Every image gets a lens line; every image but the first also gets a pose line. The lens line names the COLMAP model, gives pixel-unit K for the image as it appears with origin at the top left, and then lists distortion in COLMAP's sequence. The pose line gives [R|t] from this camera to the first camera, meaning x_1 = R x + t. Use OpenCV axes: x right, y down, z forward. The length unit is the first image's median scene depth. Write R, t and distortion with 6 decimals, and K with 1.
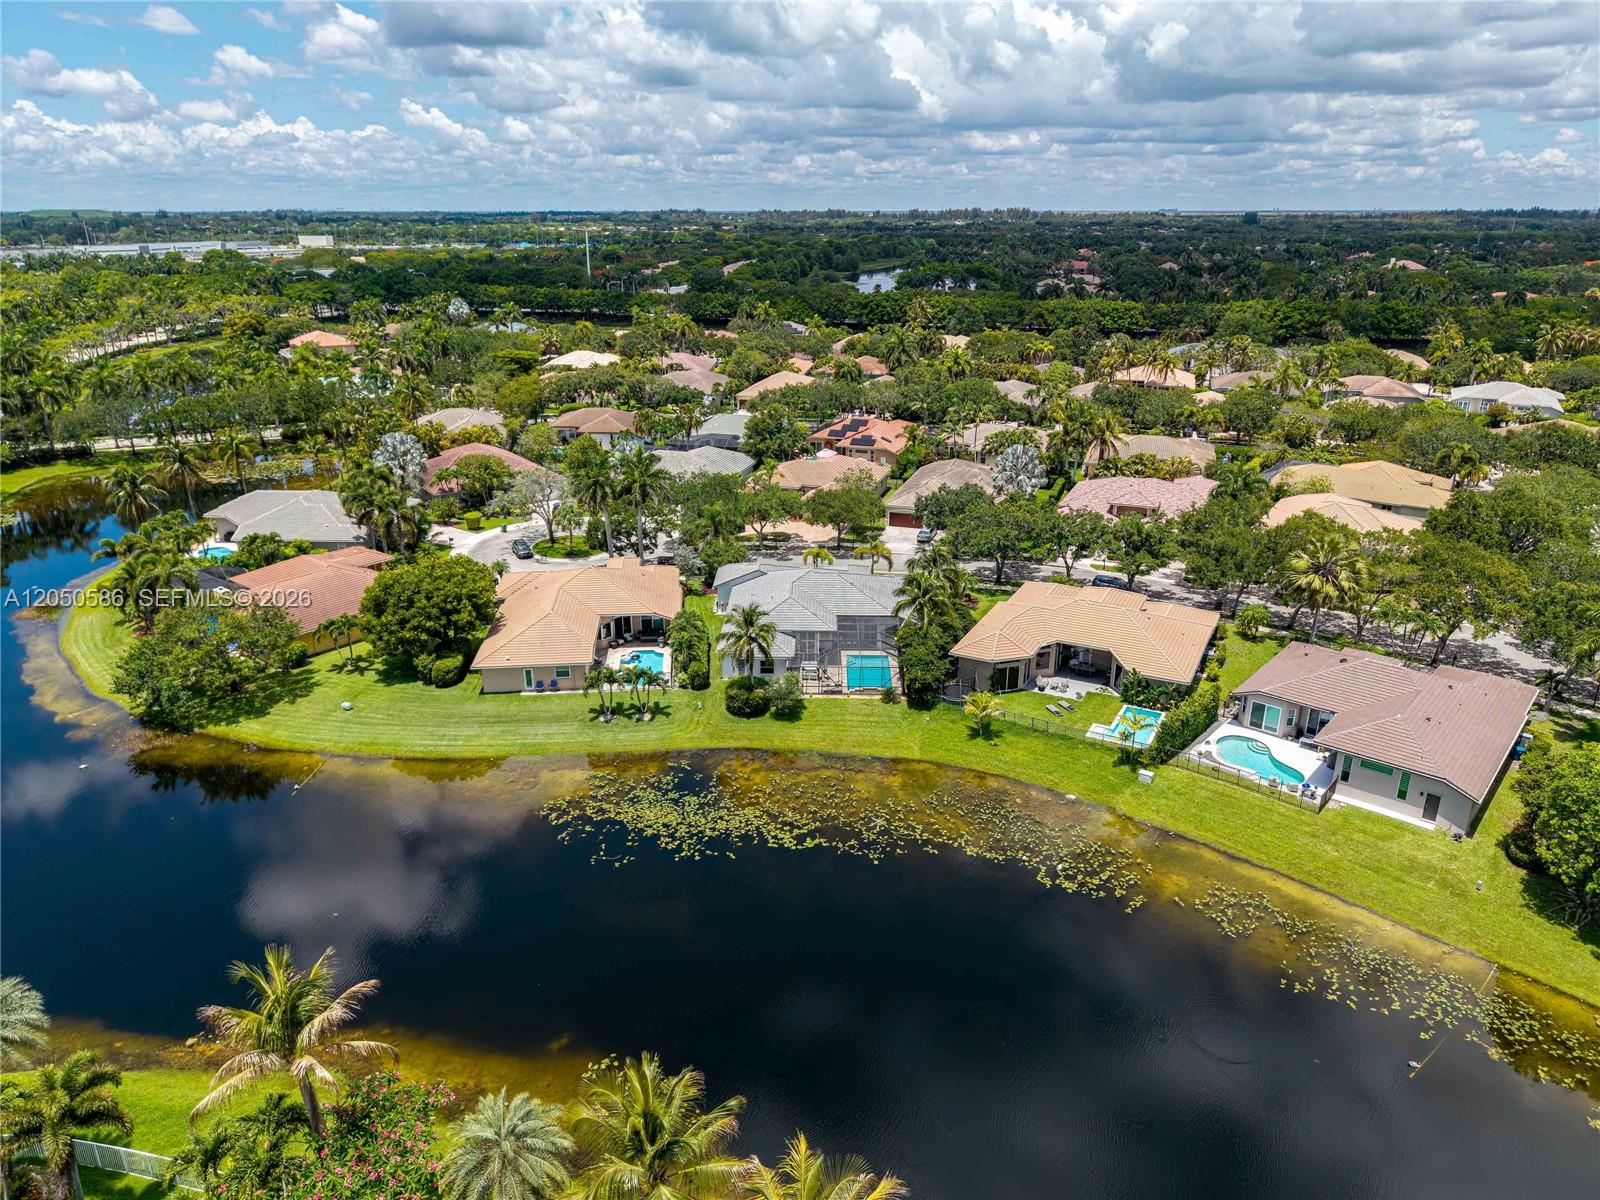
lens RADIAL K [[1088.7, 0, 795.0], [0, 1088.7, 604.5], [0, 0, 1]] dist [0.081914, -0.103294]
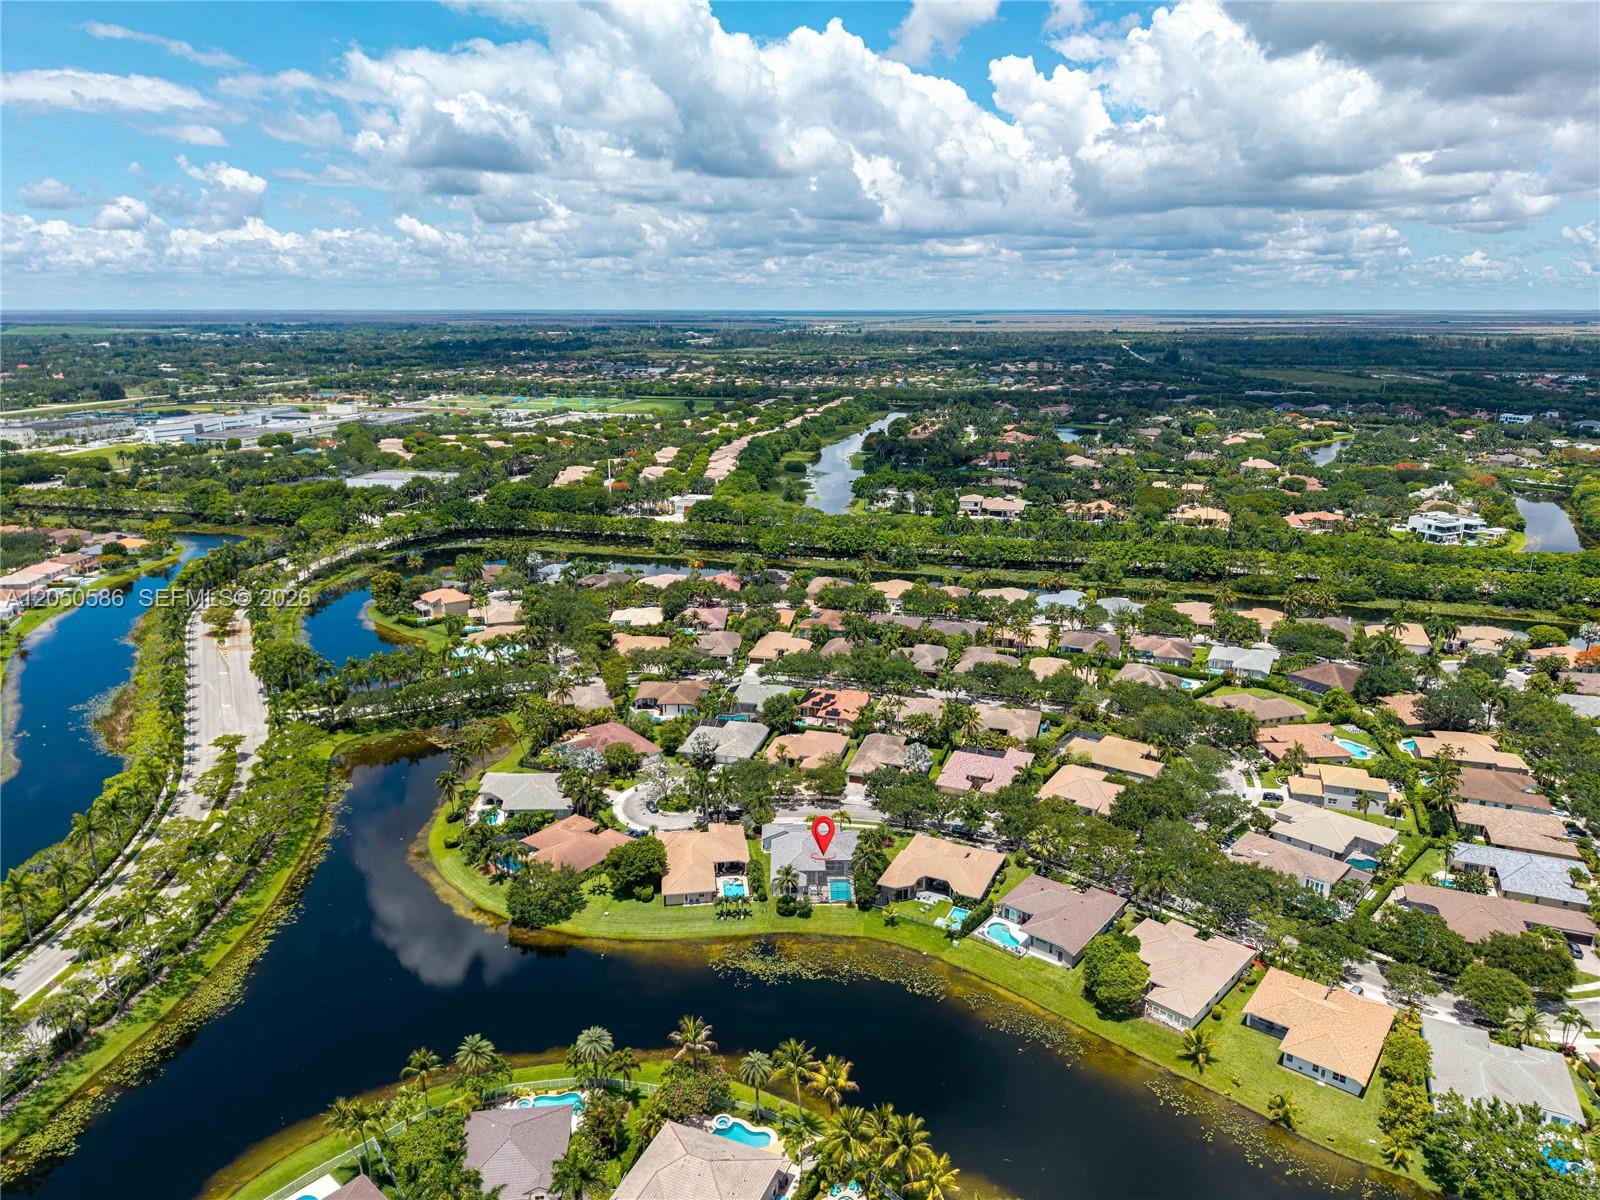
lens RADIAL K [[1088.7, 0, 795.0], [0, 1088.7, 604.5], [0, 0, 1]] dist [0.081914, -0.103294]
pose [[0.999382, -0.010326, 0.033611, -0.093727], [0.012989, 0.996710, -0.080007, -0.345285], [-0.032674, 0.080394, 0.996227, -1.260778]]
